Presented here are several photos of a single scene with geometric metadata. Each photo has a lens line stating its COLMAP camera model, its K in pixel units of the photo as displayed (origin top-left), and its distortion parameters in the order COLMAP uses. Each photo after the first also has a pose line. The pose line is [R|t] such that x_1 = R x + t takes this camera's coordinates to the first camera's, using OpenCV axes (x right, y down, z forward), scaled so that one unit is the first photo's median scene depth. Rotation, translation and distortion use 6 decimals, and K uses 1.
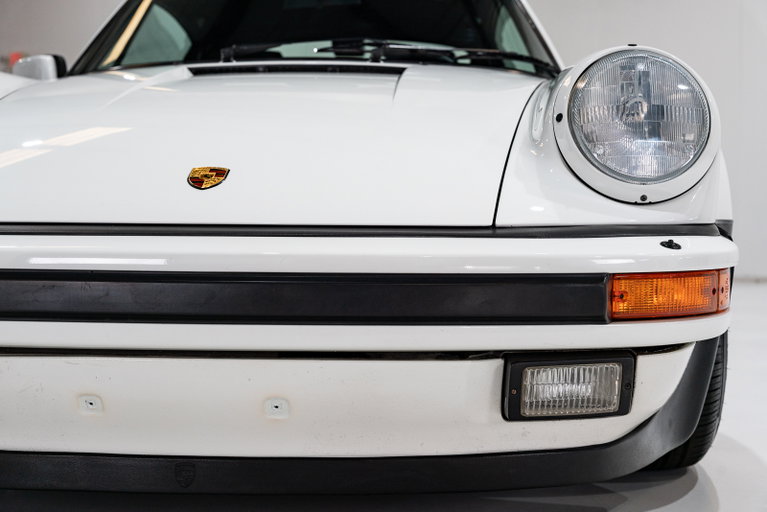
lens RADIAL K [[1078.2, 0, 383.5], [0, 1078.2, 256.0], [0, 0, 1]] dist [0.002391, 0.043888]
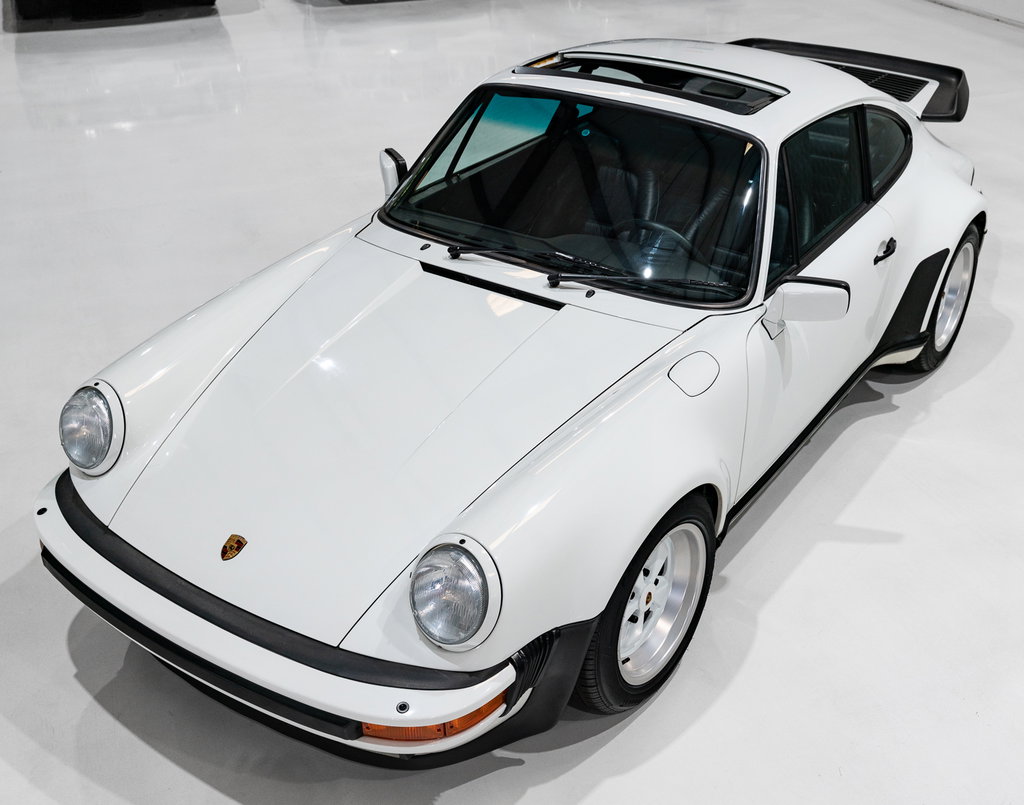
lens RADIAL K [[1190.5, 0, 534.8], [0, 1190.5, 406.1], [0, 0, 1]] dist [-0.016633, 0.003381]
pose [[0.841233, 0.268211, -0.469458, 1.139042], [-0.013408, 0.878365, 0.477803, -1.258850], [0.540507, -0.395649, 0.742505, -0.067982]]
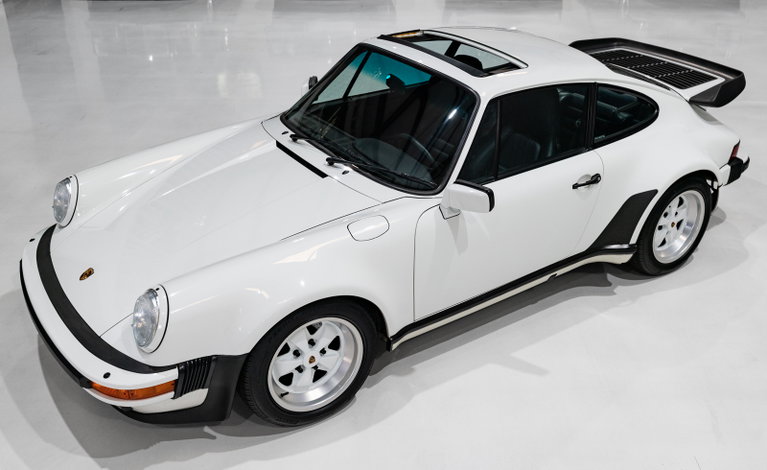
lens RADIAL K [[784.2, 0, 395.4], [0, 784.2, 219.2], [0, 0, 1]] dist [0.002858, -0.000719]
pose [[0.589819, 0.367941, -0.718842, 2.028001], [-0.032317, 0.900209, 0.434258, -1.292989], [0.806889, -0.232903, 0.542850, 0.559387]]
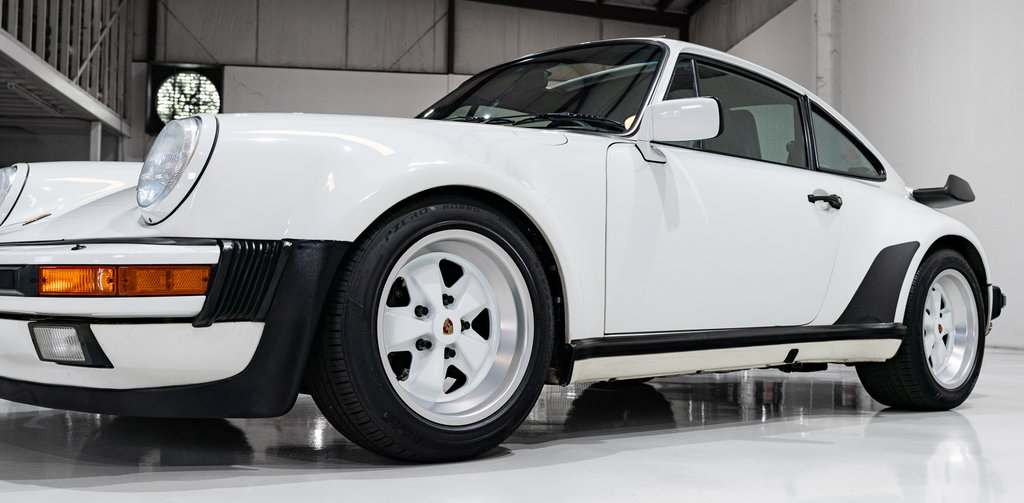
lens RADIAL K [[1039.3, 0, 496.3], [0, 1039.3, 254.2], [0, 0, 1]] dist [-0.006626, 0.001632]
pose [[0.677048, -0.020482, -0.735653, 1.664351], [-0.043937, 0.996705, -0.068186, 0.069322], [0.734626, 0.078488, 0.673917, 0.440796]]
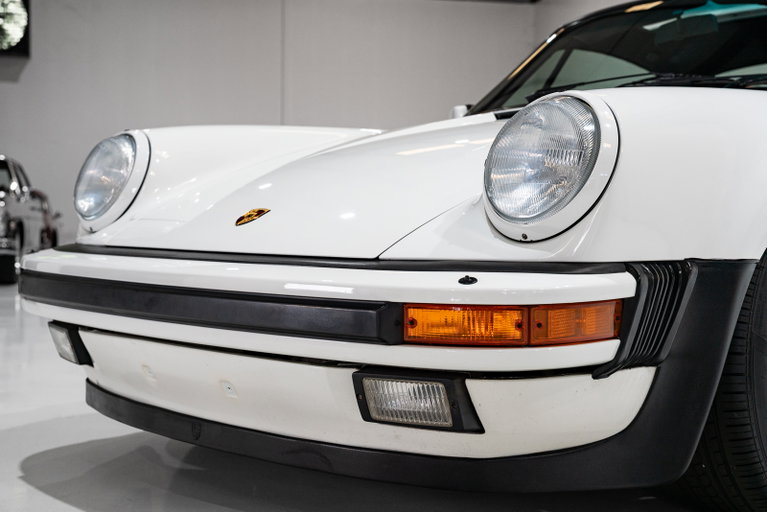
lens RADIAL K [[1101.7, 0, 383.5], [0, 1101.7, 256.0], [0, 0, 1]] dist [-0.015825, 0.072563]
pose [[0.740376, 0.024804, -0.671736, 0.932506], [-0.036649, 0.999322, -0.003494, -0.027032], [0.671194, 0.027205, 0.740783, 0.098546]]
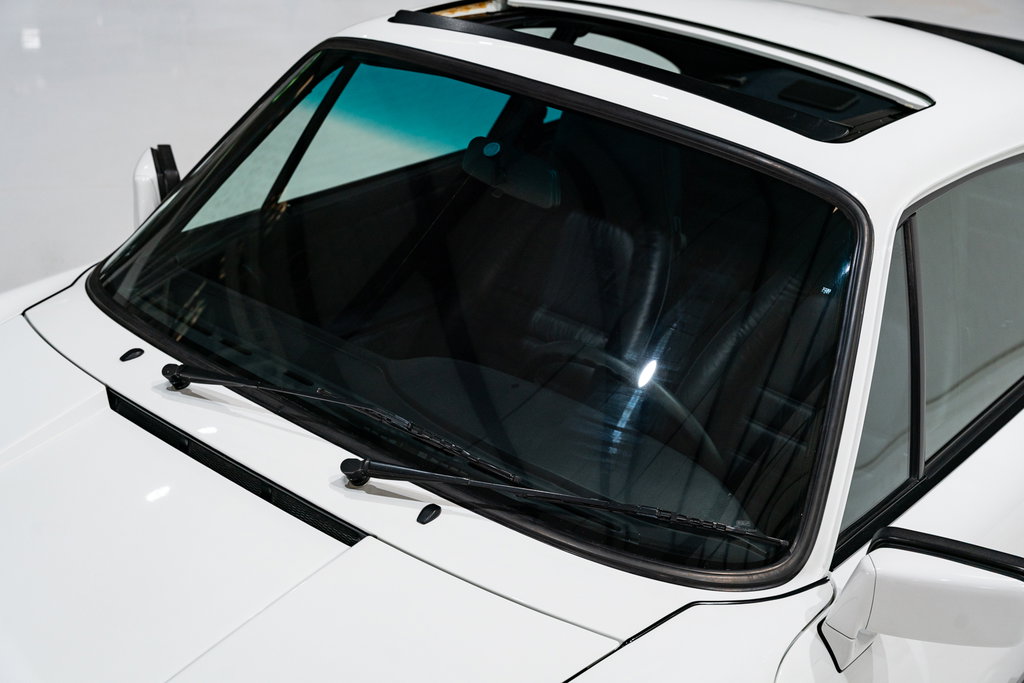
lens RADIAL K [[1439.4, 0, 512.0], [0, 1439.4, 341.5], [0, 0, 1]] dist [0.002391, 0.043888]
pose [[0.779222, 0.308517, -0.545555, 0.749784], [-0.076137, 0.910603, 0.406209, -0.973090], [0.622107, -0.274990, 0.733051, 1.011707]]
